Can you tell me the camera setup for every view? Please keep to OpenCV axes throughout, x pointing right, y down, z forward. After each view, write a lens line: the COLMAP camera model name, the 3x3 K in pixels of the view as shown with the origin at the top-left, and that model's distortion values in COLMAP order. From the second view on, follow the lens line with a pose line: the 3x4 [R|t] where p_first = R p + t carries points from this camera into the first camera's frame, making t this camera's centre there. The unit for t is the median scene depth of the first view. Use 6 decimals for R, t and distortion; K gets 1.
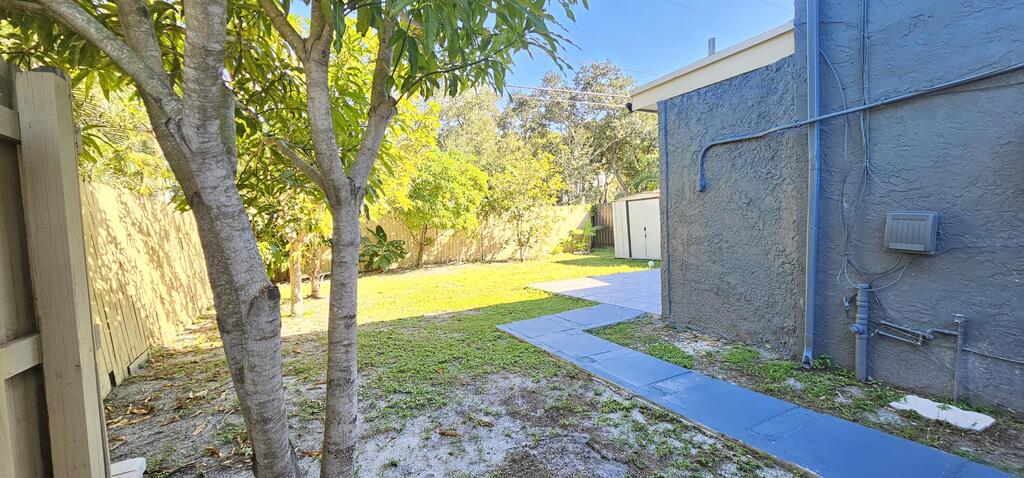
lens RADIAL K [[417.4, 0, 505.0], [0, 417.4, 240.7], [0, 0, 1]] dist [0.002455, -0.004750]
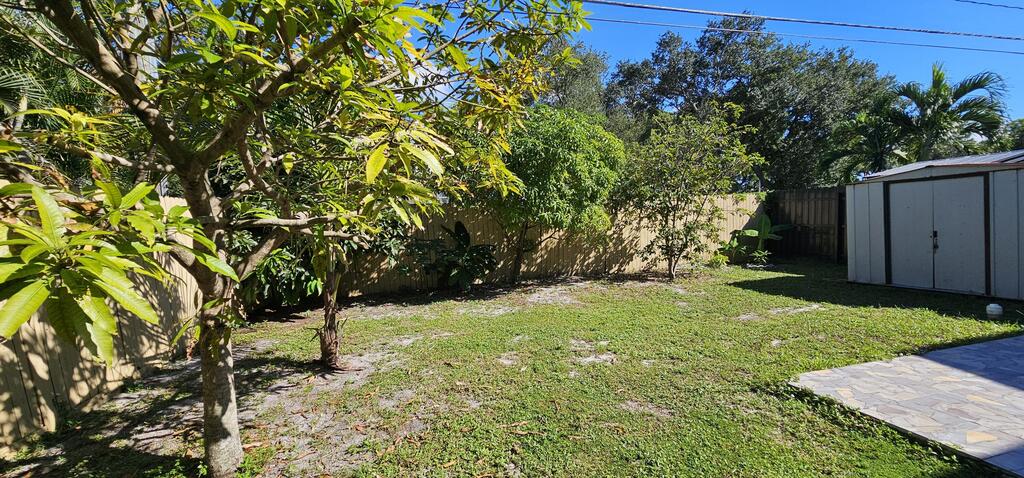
lens RADIAL K [[417.4, 0, 505.0], [0, 417.4, 240.7], [0, 0, 1]] dist [0.002455, -0.004750]
pose [[0.978915, 0.020940, -0.203192, -0.080325], [-0.017114, 0.999642, 0.020570, -0.018487], [0.203550, -0.016659, 0.978923, 0.312259]]
